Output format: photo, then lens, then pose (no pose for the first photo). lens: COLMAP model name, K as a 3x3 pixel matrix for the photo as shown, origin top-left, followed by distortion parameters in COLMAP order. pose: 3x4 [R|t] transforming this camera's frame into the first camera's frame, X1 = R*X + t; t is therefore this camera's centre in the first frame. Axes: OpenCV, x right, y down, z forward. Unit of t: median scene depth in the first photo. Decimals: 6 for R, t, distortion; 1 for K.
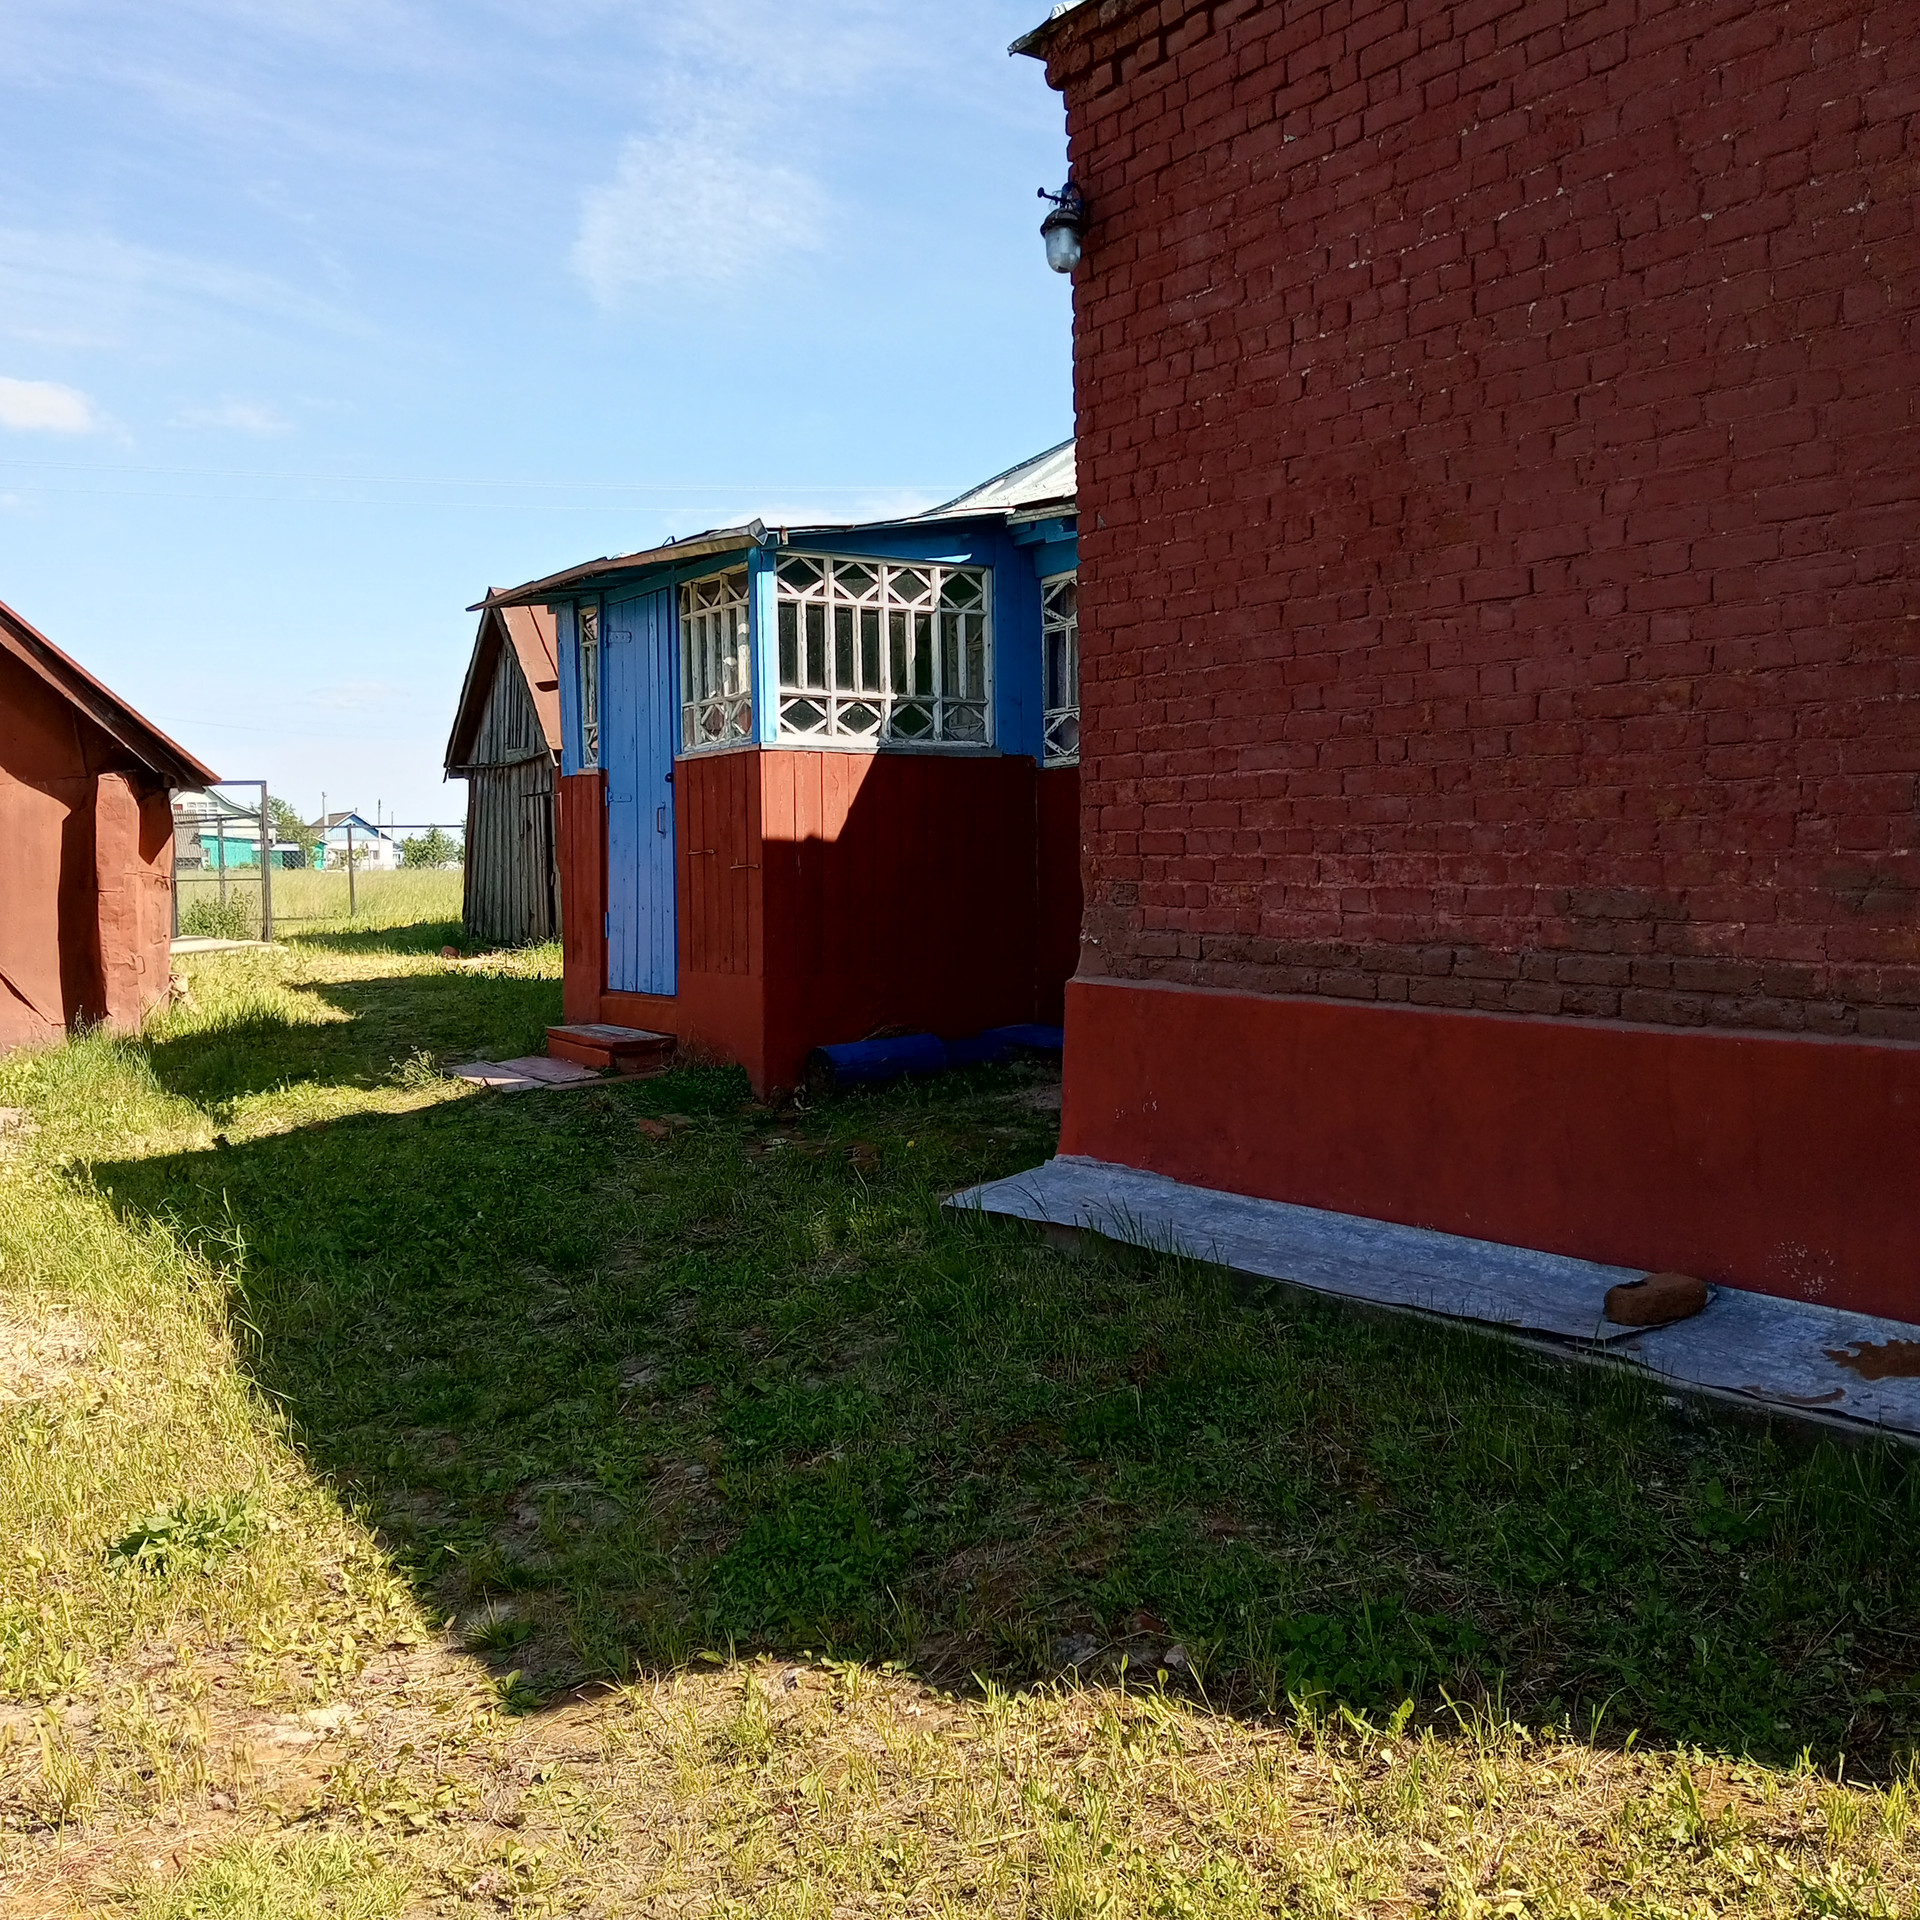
lens RADIAL K [[2032.3, 0, 961.7], [0, 2032.3, 953.2], [0, 0, 1]] dist [0.147274, -0.301796]
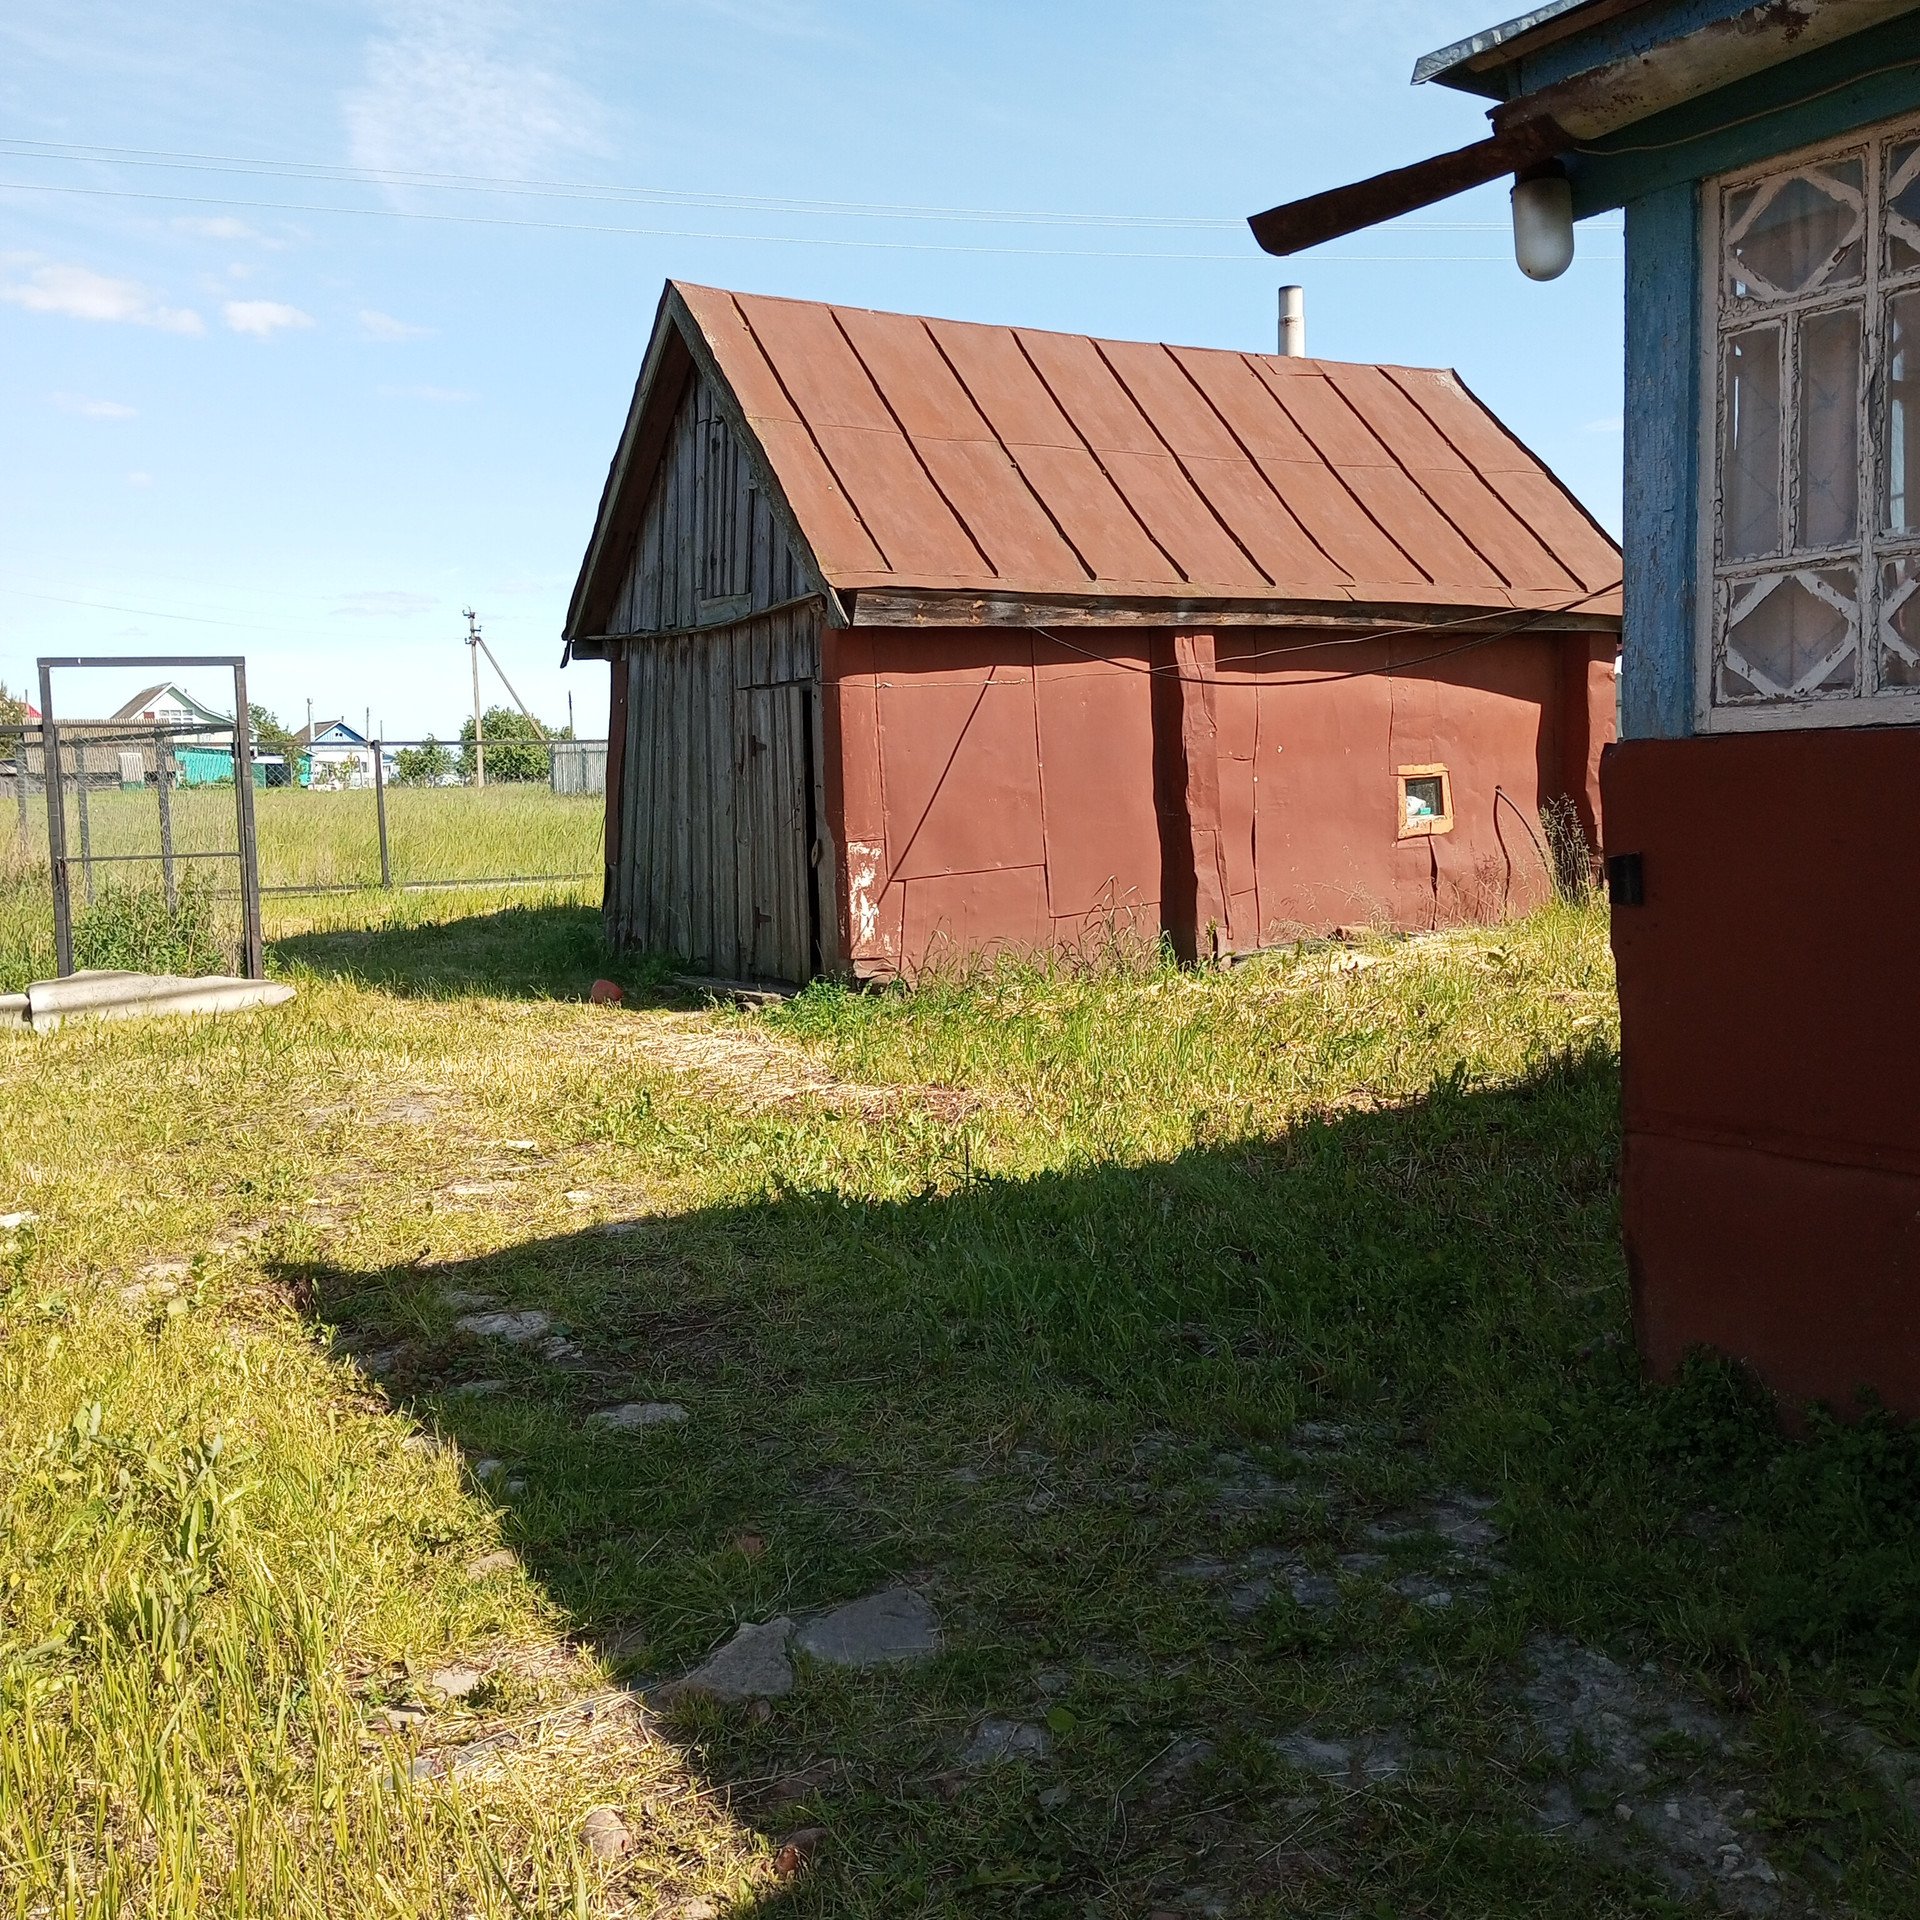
lens RADIAL K [[2032.3, 0, 961.7], [0, 2032.3, 953.2], [0, 0, 1]] dist [0.147274, -0.301796]
pose [[0.999964, -0.004976, 0.006856, -0.153974], [0.004660, 0.998961, 0.045328, -0.031288], [-0.007075, -0.045294, 0.998949, 0.455023]]
